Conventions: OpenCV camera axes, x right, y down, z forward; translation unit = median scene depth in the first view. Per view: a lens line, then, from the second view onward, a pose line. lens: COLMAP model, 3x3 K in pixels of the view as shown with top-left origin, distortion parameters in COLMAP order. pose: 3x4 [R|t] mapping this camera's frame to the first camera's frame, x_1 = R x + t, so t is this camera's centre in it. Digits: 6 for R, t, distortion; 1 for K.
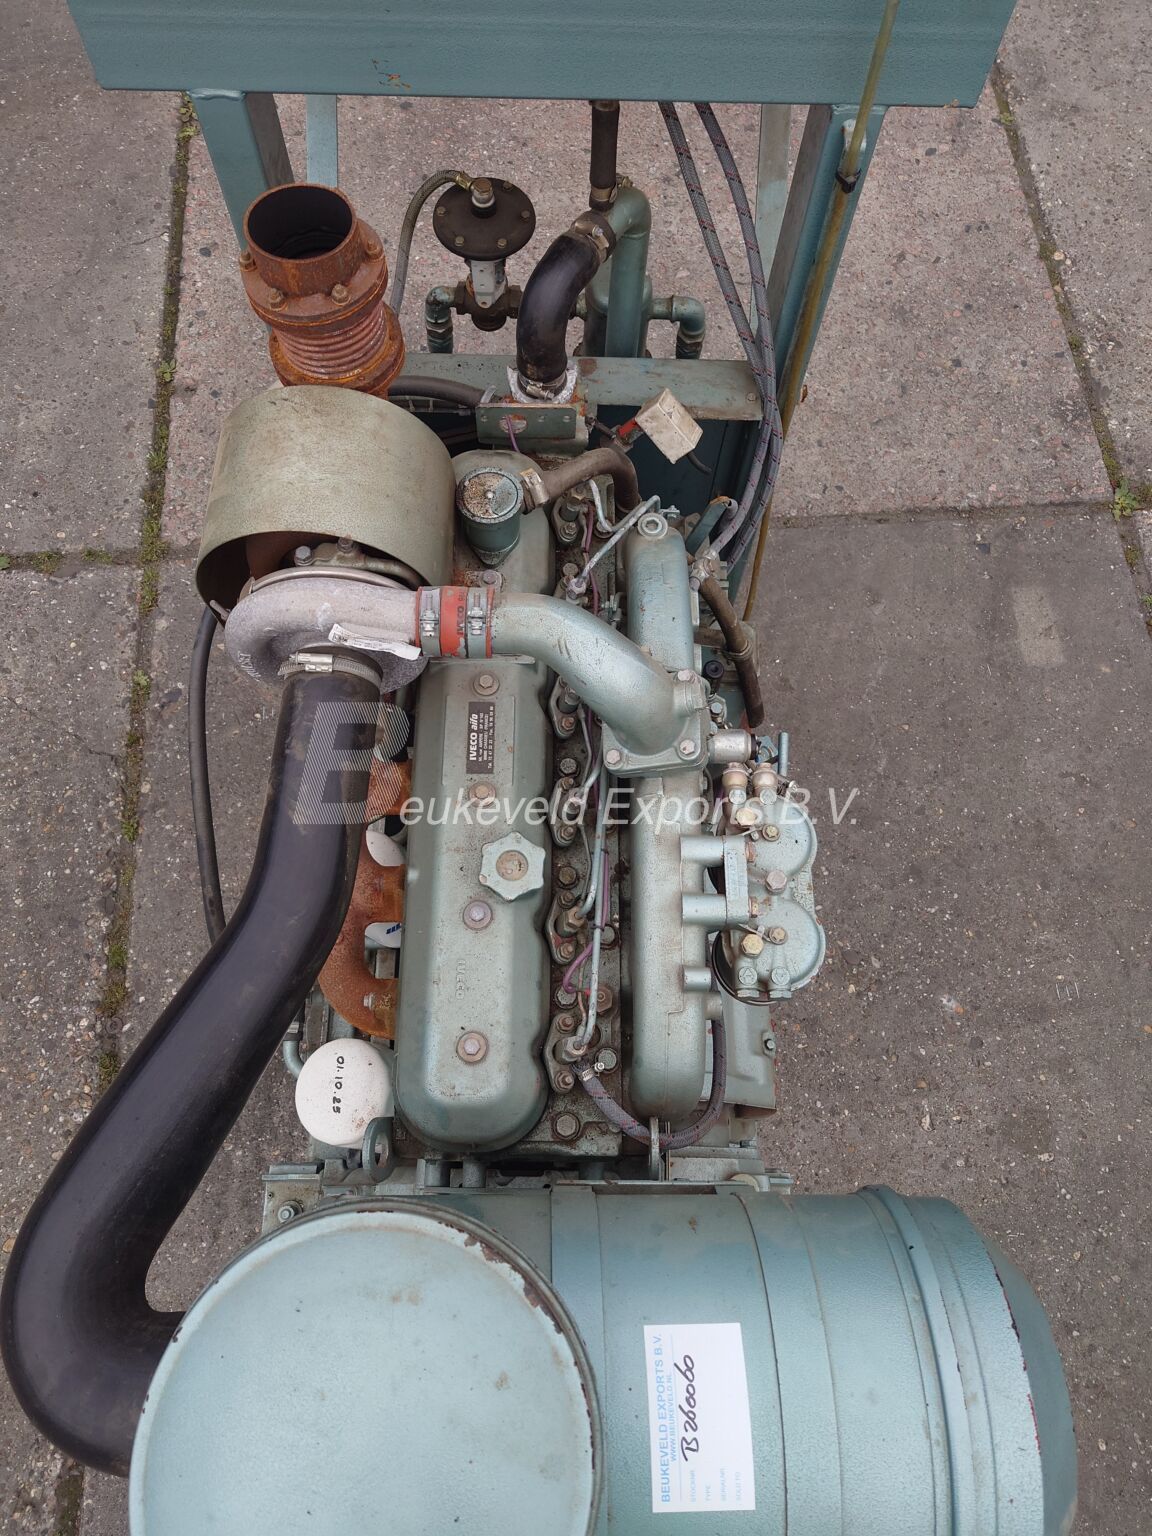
lens RADIAL K [[1117.7, 0, 564.9], [0, 1117.7, 756.1], [0, 0, 1]] dist [-0.000329, 0.005608]
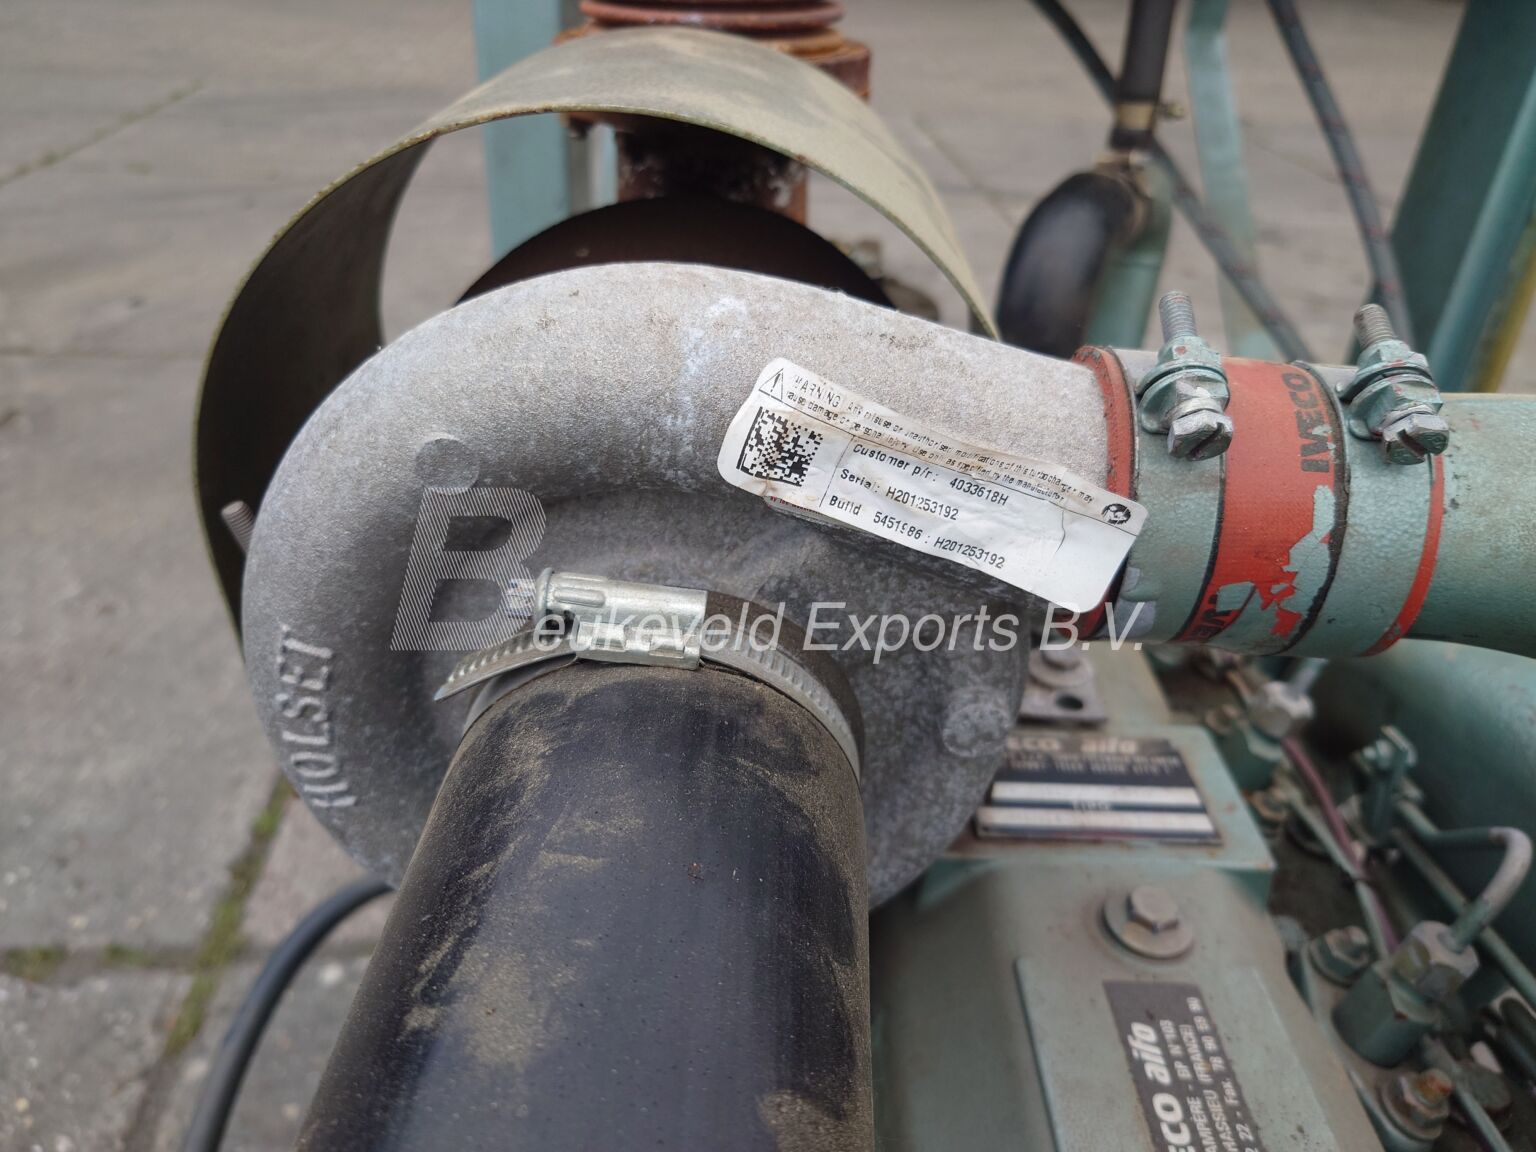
lens RADIAL K [[1117.7, 0, 776.4], [0, 1117.7, 579.1], [0, 0, 1]] dist [-0.000329, 0.005608]
pose [[0.998732, 0.029948, 0.040468, -0.101525], [-0.000569, 0.810488, -0.585755, 0.017985], [-0.050341, 0.584989, 0.809478, 0.409800]]
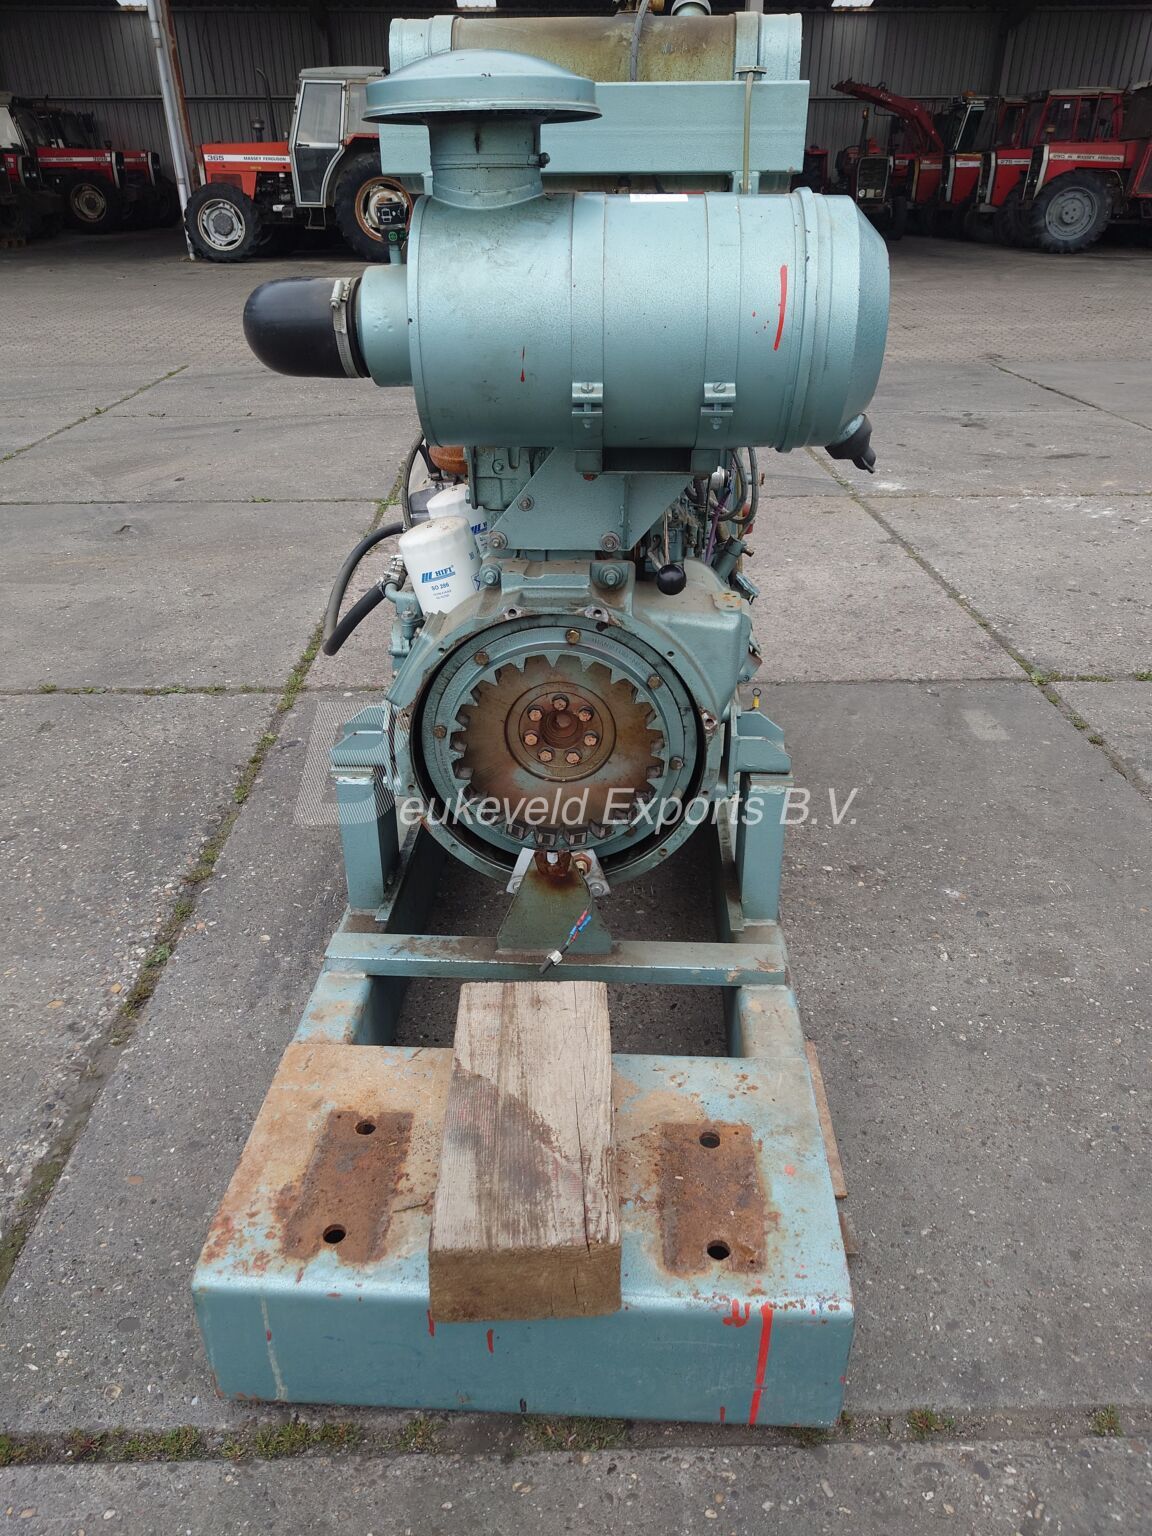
lens RADIAL K [[1117.7, 0, 581.3], [0, 1117.7, 766.9], [0, 0, 1]] dist [-0.000329, 0.005608]
pose [[0.999206, 0.006548, -0.039306, 0.024335], [-0.030693, 0.755536, -0.654388, 0.852427], [0.025412, 0.655075, 0.755136, 0.087215]]
